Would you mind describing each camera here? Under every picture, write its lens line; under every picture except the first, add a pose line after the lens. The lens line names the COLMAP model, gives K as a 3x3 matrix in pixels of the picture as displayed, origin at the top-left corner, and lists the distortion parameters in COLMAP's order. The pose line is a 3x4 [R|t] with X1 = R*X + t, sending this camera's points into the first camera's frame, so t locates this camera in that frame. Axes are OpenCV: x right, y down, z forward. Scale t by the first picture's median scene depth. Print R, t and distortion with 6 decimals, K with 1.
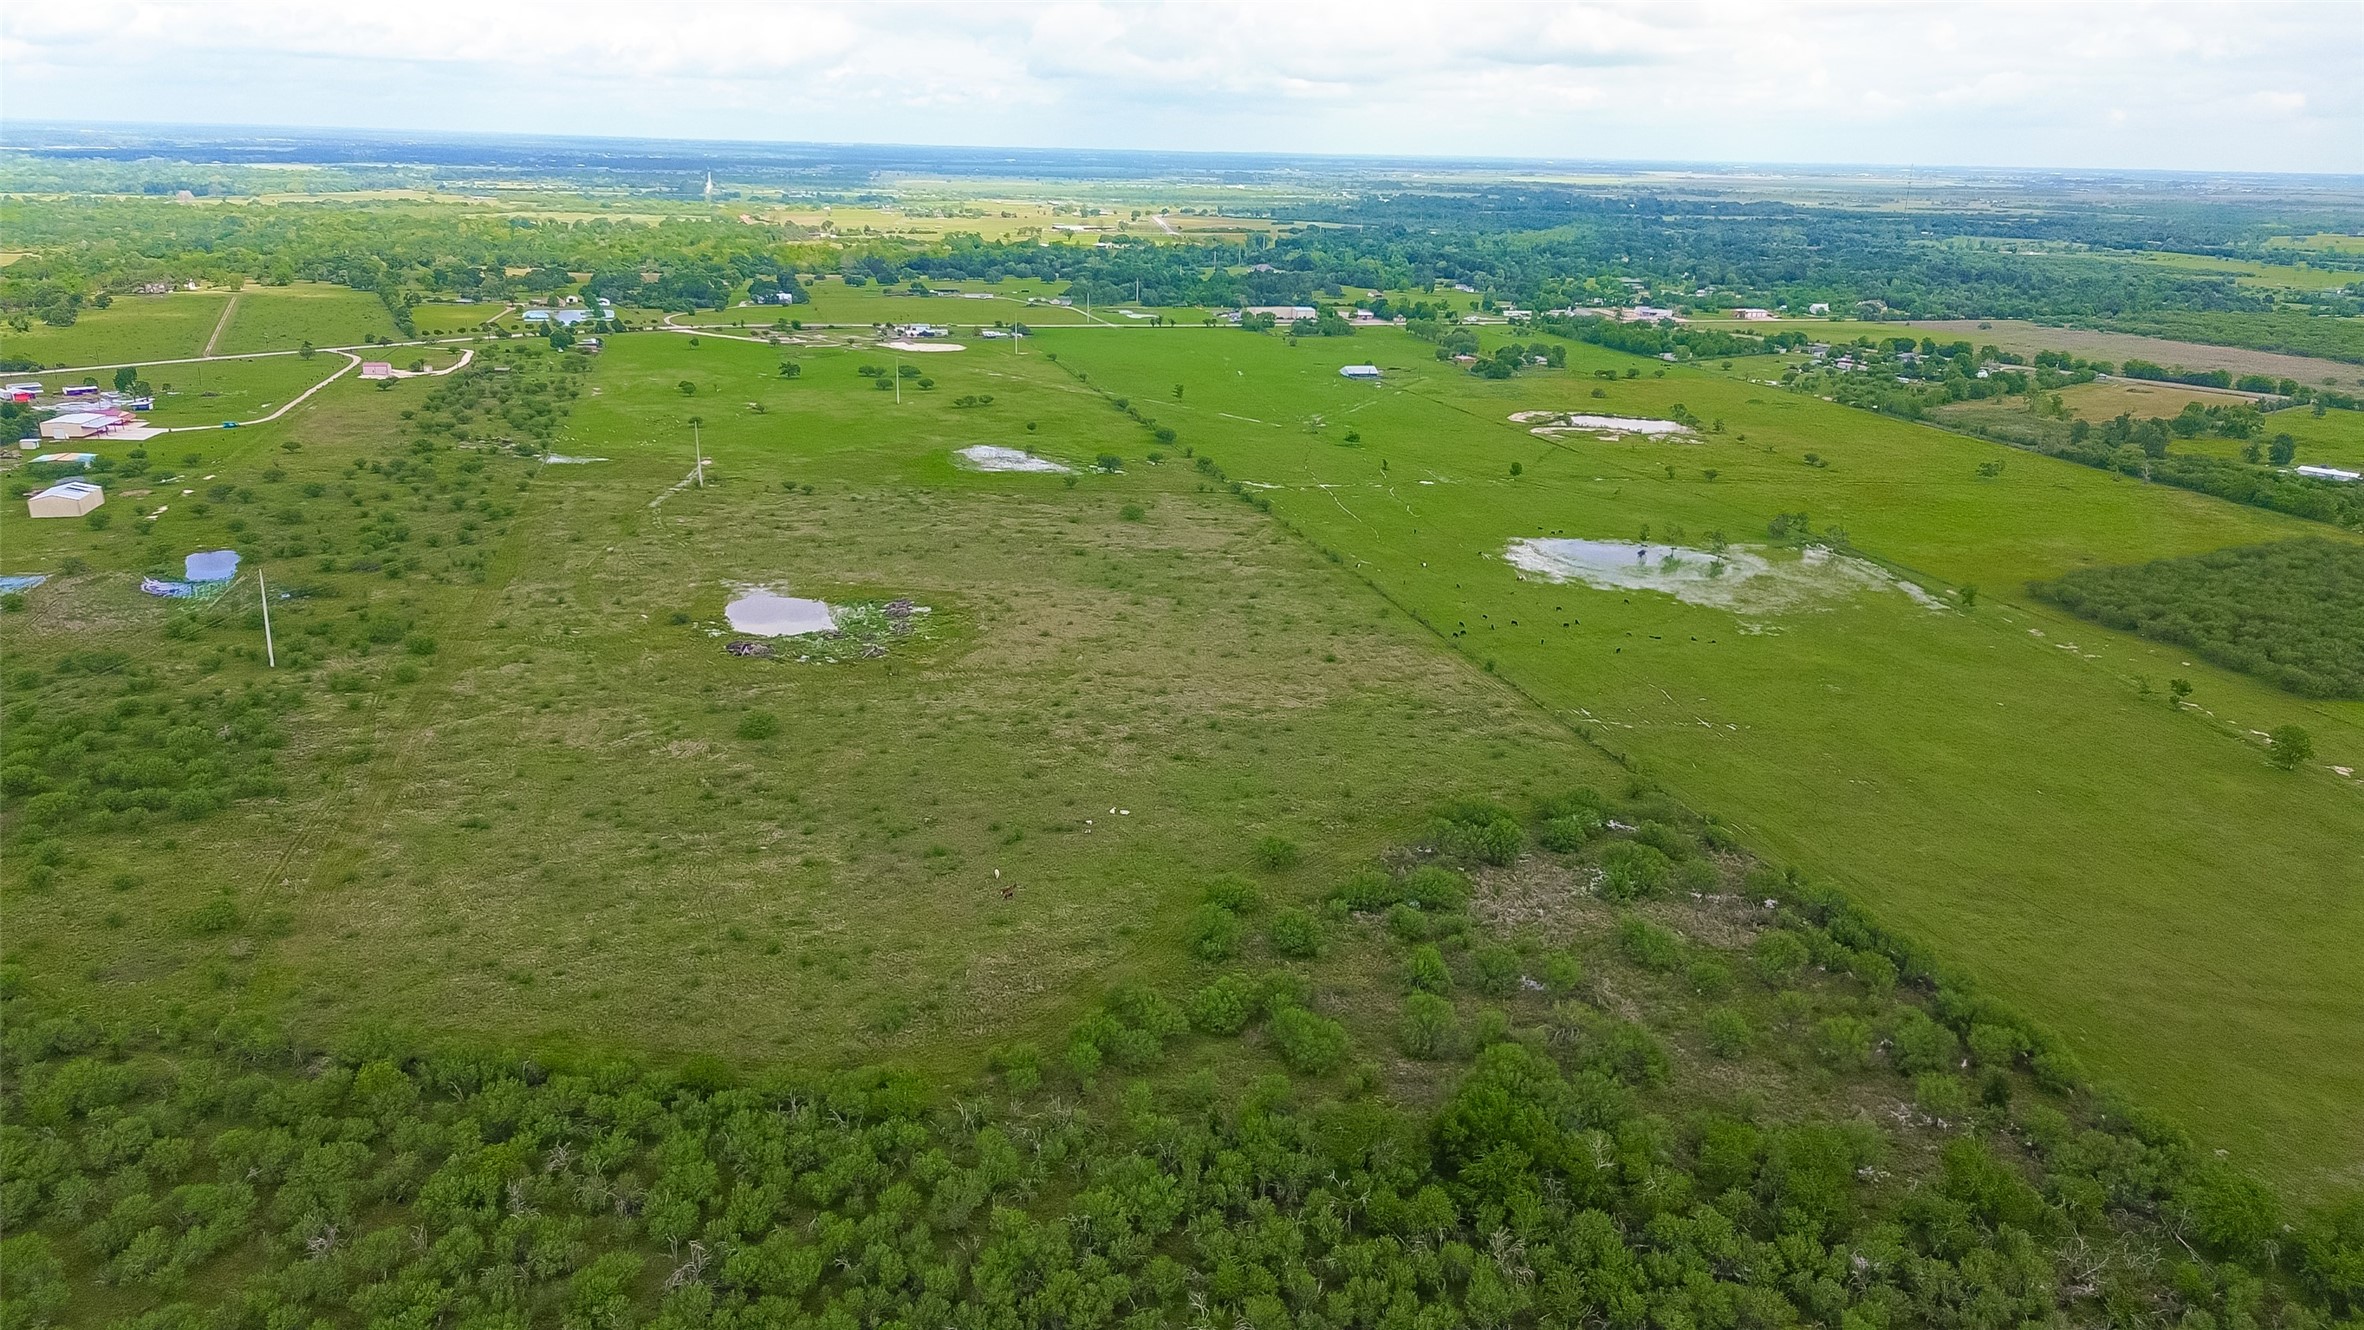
lens RADIAL K [[1661.6, 0, 1186.1], [0, 1661.6, 674.8], [0, 0, 1]] dist [0.075260, -0.070851]
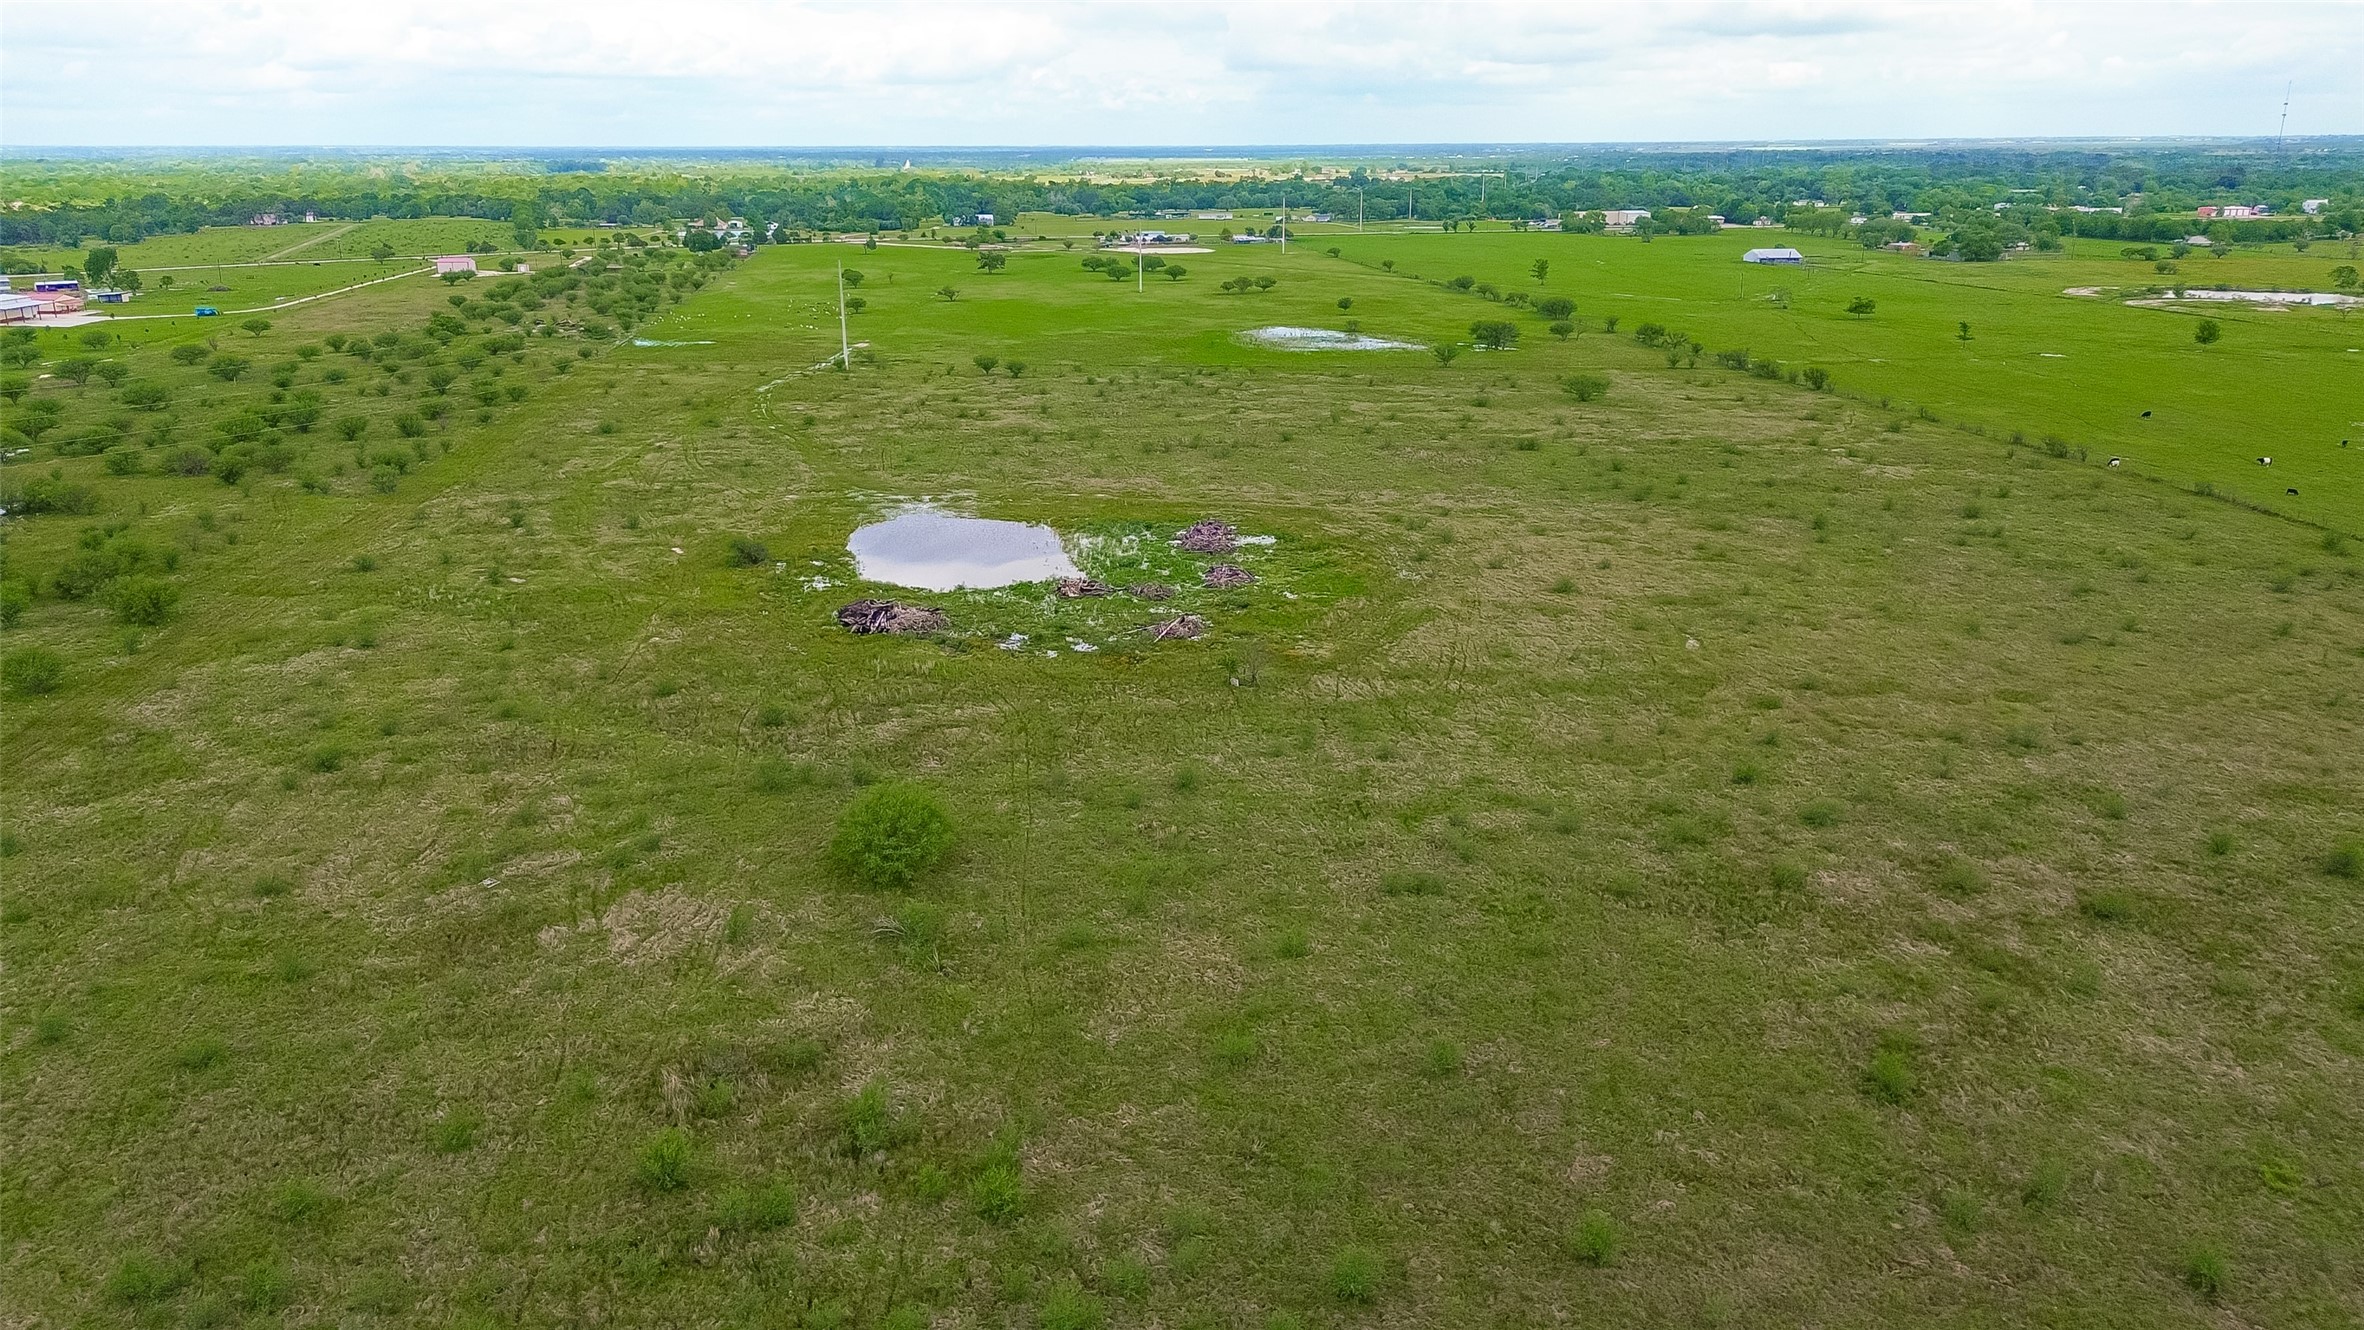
lens RADIAL K [[1661.6, 0, 1186.7], [0, 1661.6, 668.3], [0, 0, 1]] dist [0.075260, -0.070851]
pose [[0.993522, 0.006704, -0.113443, -0.106033], [-0.007285, 0.999962, -0.004706, -0.001362], [0.113407, 0.005502, 0.993533, 0.446149]]
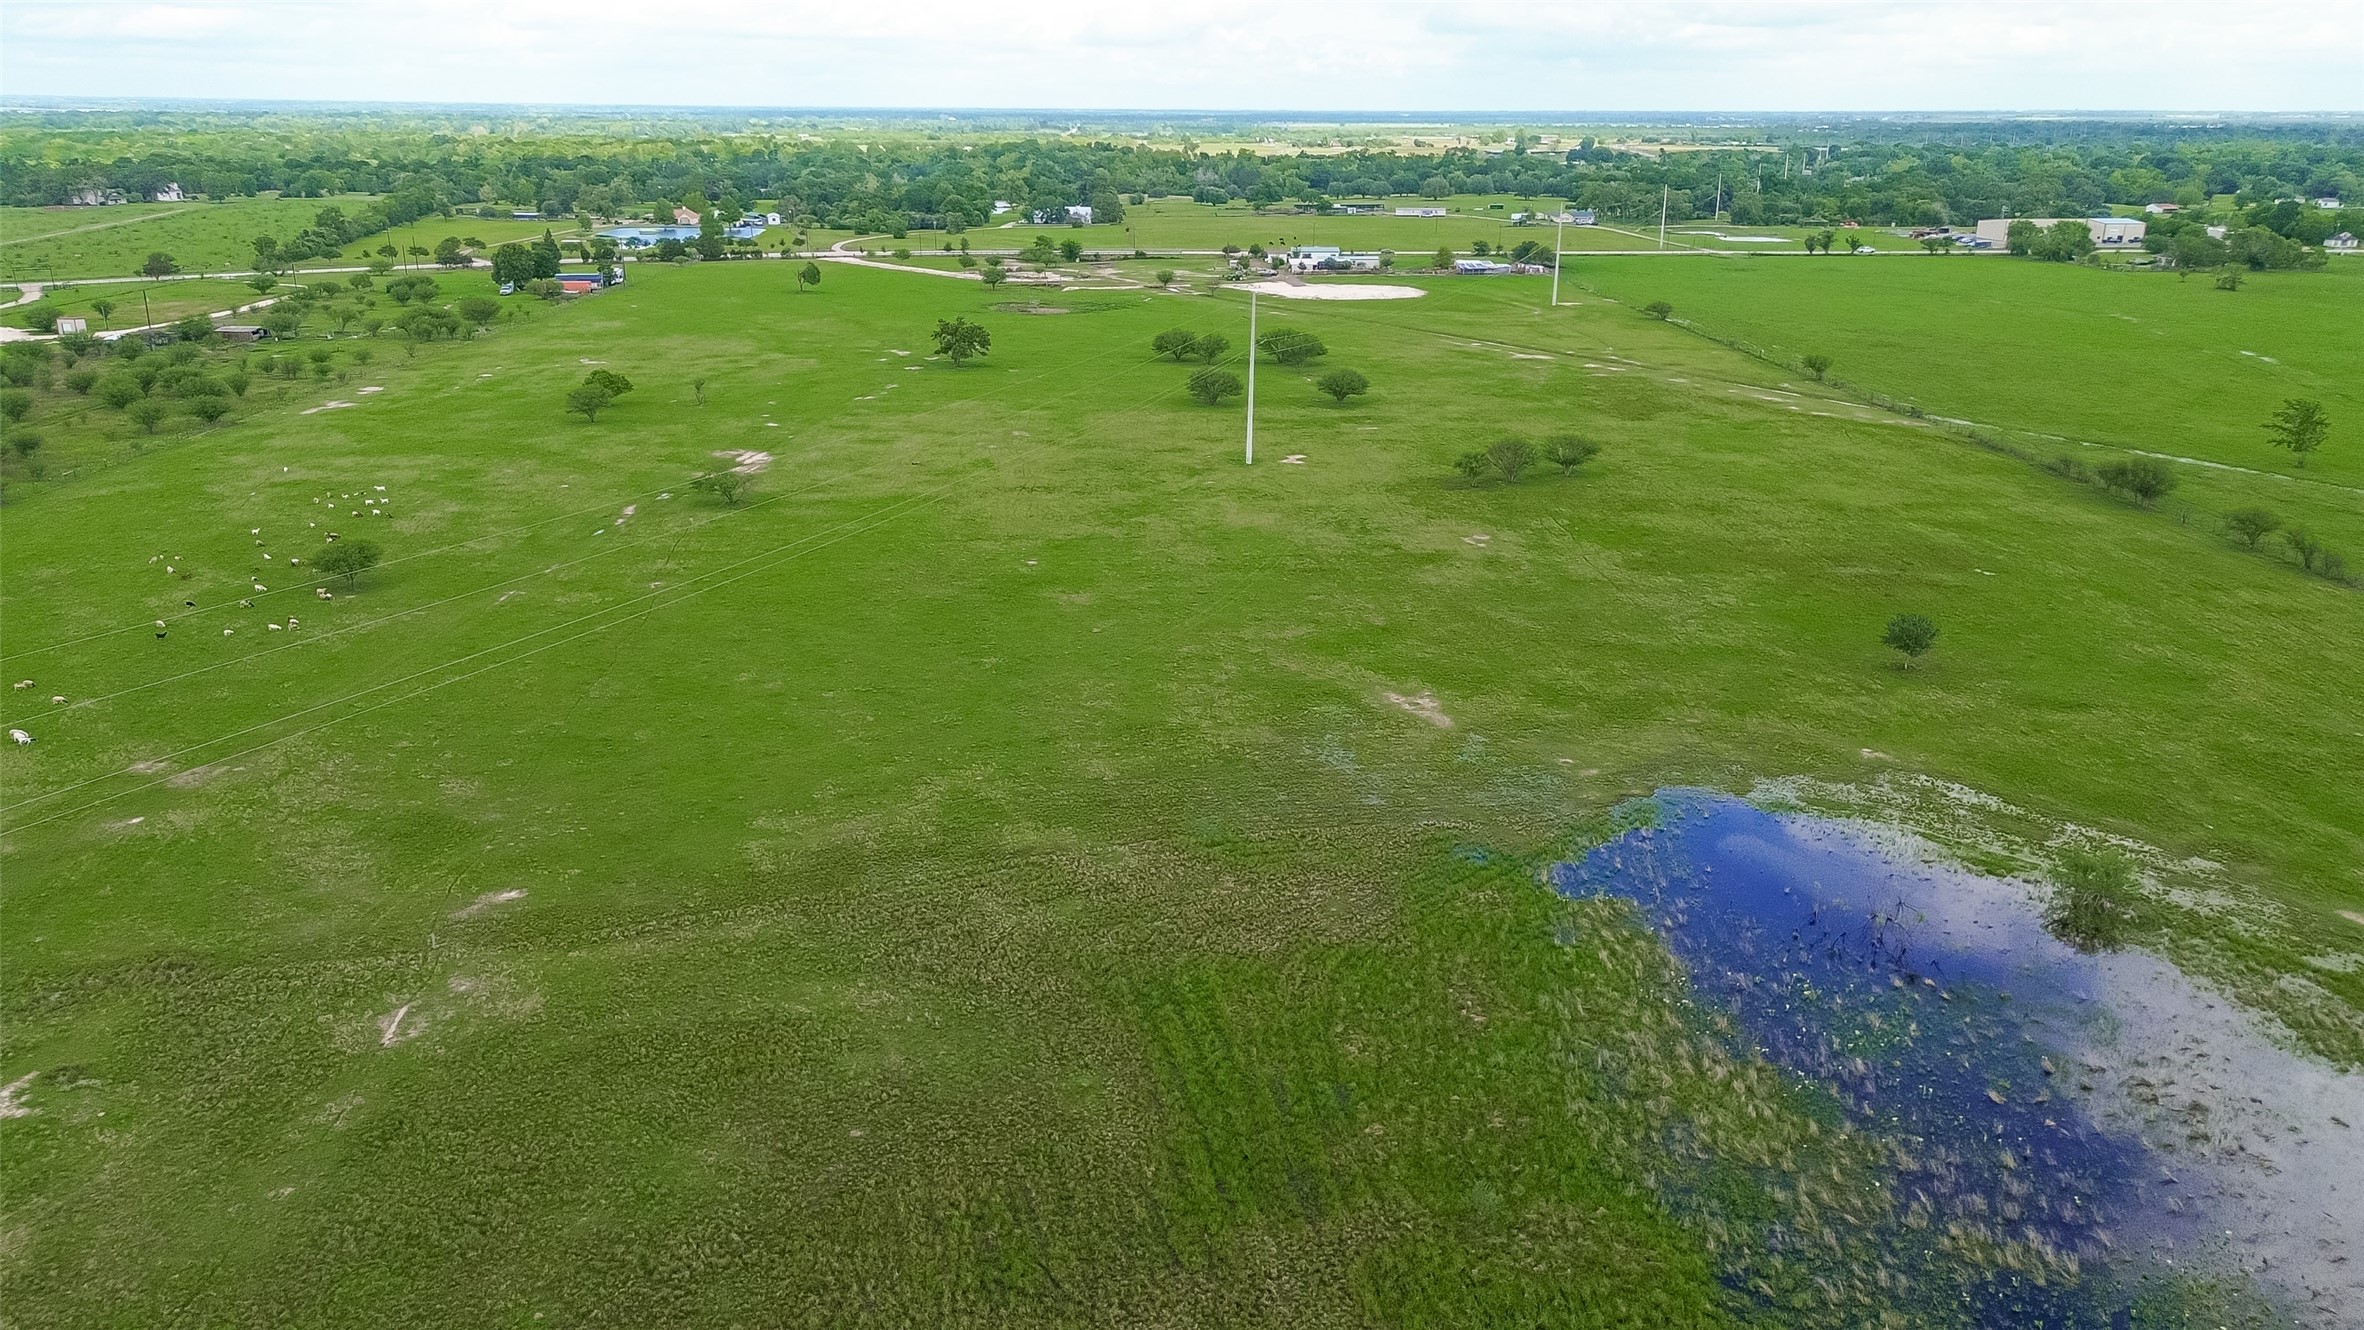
lens RADIAL K [[1661.6, 0, 1193.3], [0, 1661.6, 668.9], [0, 0, 1]] dist [0.075260, -0.070851]
pose [[0.976421, 0.051744, -0.209581, -0.177617], [-0.049252, 0.998640, 0.017094, -0.193825], [0.210180, -0.006369, 0.977642, 1.059017]]
